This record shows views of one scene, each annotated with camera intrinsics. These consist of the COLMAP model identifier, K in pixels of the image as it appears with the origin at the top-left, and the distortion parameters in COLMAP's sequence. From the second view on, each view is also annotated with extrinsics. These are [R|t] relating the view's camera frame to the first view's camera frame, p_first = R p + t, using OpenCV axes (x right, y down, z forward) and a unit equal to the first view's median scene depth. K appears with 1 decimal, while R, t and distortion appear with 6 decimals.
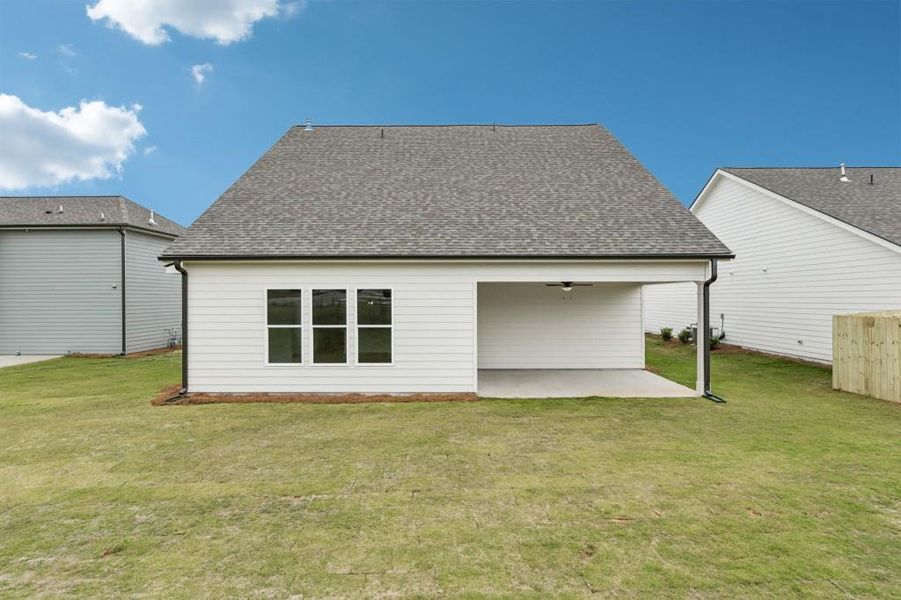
lens RADIAL K [[366.9, 0, 450.5], [0, 366.9, 300.0], [0, 0, 1]] dist [0.002969, 0.000174]
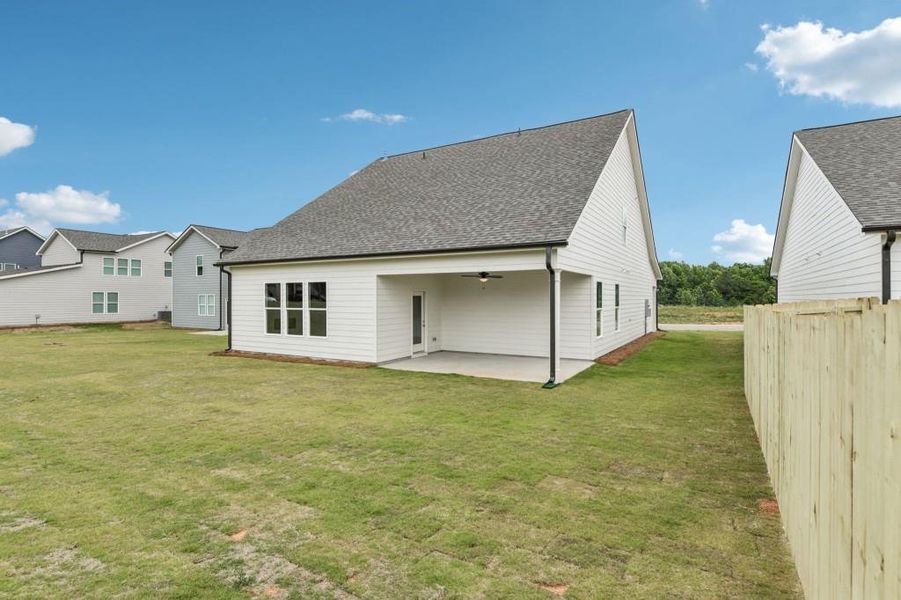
lens RADIAL K [[356.3, 0, 447.6], [0, 356.3, 299.6], [0, 0, 1]] dist [0.022329, -0.000045]
pose [[0.907181, 0.003825, -0.420723, 0.785052], [0.009437, 0.999522, 0.029436, 0.000625], [0.420634, -0.030674, 0.906712, -0.000564]]
